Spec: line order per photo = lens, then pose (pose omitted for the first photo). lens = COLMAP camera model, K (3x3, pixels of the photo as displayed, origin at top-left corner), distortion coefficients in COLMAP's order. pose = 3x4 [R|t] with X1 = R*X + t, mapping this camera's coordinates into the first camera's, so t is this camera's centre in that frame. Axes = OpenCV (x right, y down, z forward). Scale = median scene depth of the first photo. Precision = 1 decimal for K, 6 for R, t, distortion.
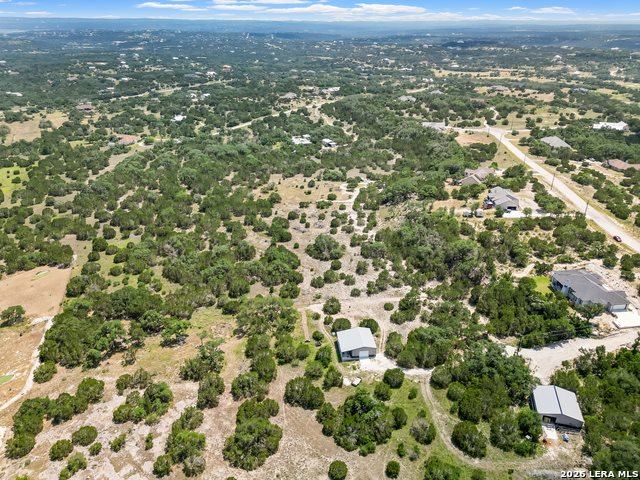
lens RADIAL K [[447.4, 0, 321.6], [0, 447.4, 240.9], [0, 0, 1]] dist [0.065138, -0.054963]
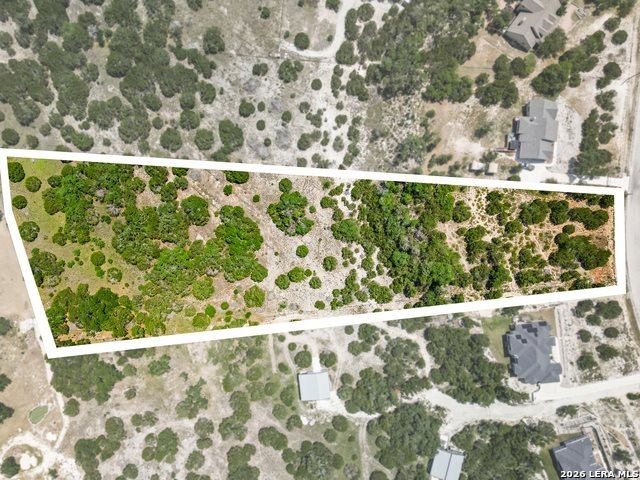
lens RADIAL K [[447.4, 0, 321.6], [0, 447.4, 240.9], [0, 0, 1]] dist [0.065138, -0.054963]
pose [[0.999993, 0.002912, -0.002453, 0.101266], [0.000929, 0.438178, 0.898888, -1.060823], [0.003692, -0.898884, 0.438172, 0.852474]]
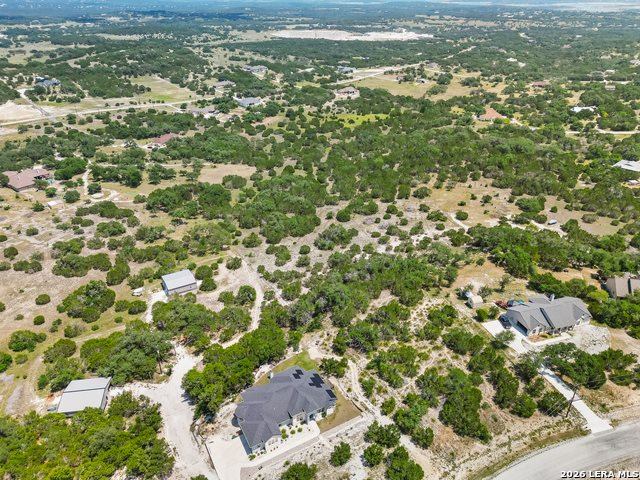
lens RADIAL K [[447.4, 0, 321.6], [0, 447.4, 240.9], [0, 0, 1]] dist [0.065138, -0.054963]
pose [[0.378413, 0.443403, -0.812525, 1.153718], [-0.407030, 0.868089, 0.284162, -0.354985], [0.831343, 0.223191, 0.508974, 0.719774]]
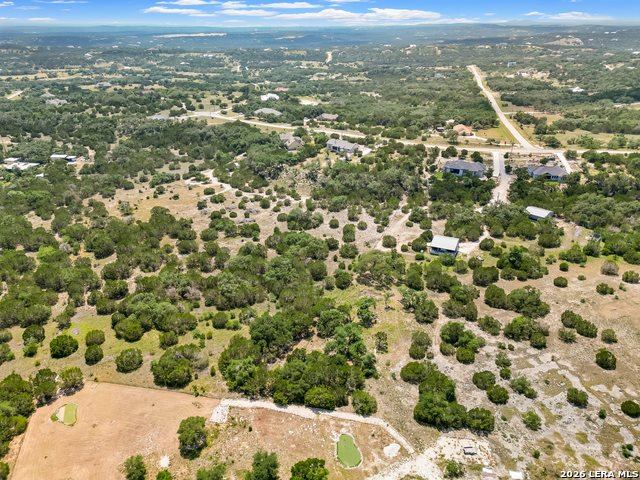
lens RADIAL K [[447.4, 0, 321.6], [0, 447.4, 240.9], [0, 0, 1]] dist [0.065138, -0.054963]
pose [[0.527568, -0.369529, 0.764932, -1.164832], [0.372847, 0.909796, 0.182361, -0.165709], [-0.763320, 0.188995, 0.617757, 0.476608]]
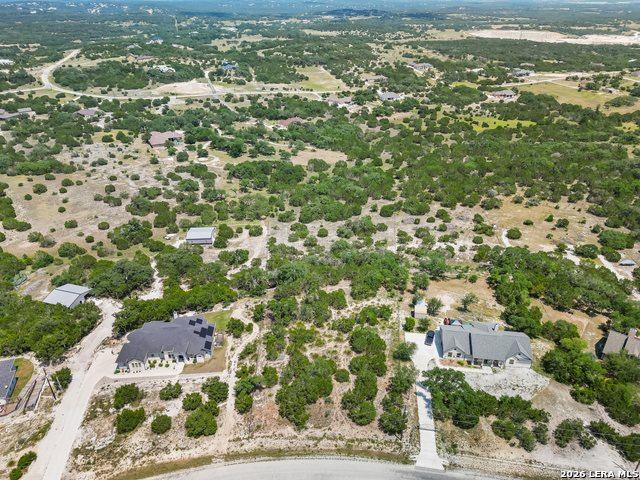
lens RADIAL K [[447.4, 0, 321.6], [0, 447.4, 240.9], [0, 0, 1]] dist [0.065138, -0.054963]
pose [[-0.044735, 0.478555, -0.876917, 1.273153], [-0.441264, 0.778058, 0.447116, -0.524468], [0.896262, 0.406953, 0.176363, 1.135382]]
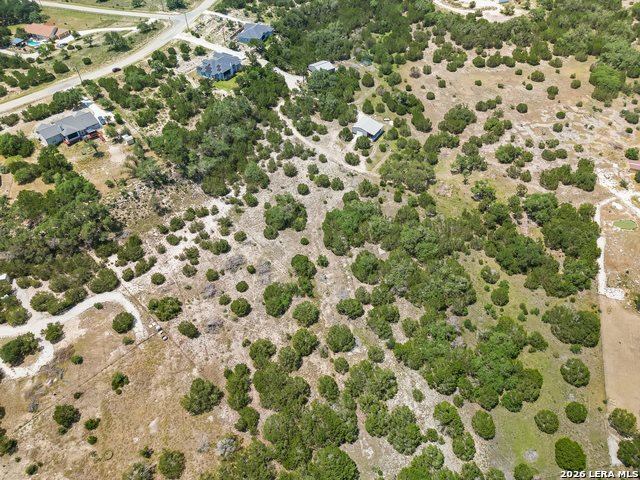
lens RADIAL K [[447.4, 0, 321.6], [0, 447.4, 240.9], [0, 0, 1]] dist [0.065138, -0.054963]
pose [[-0.779662, -0.457837, 0.427215, -0.602830], [0.265544, 0.376128, 0.887702, -0.976619], [-0.567110, 0.805551, -0.171677, 1.678052]]
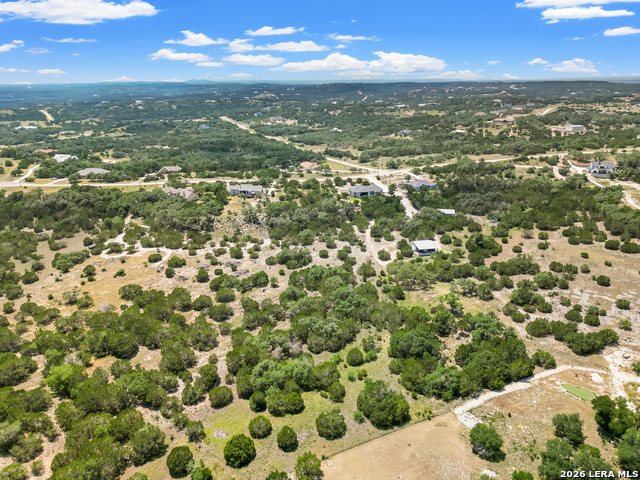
lens RADIAL K [[447.4, 0, 321.6], [0, 447.4, 240.9], [0, 0, 1]] dist [0.065138, -0.054963]
pose [[-0.081155, -0.334427, 0.938921, -1.422527], [0.442836, 0.831843, 0.334564, -0.495836], [-0.892922, 0.442939, 0.080588, 1.231483]]
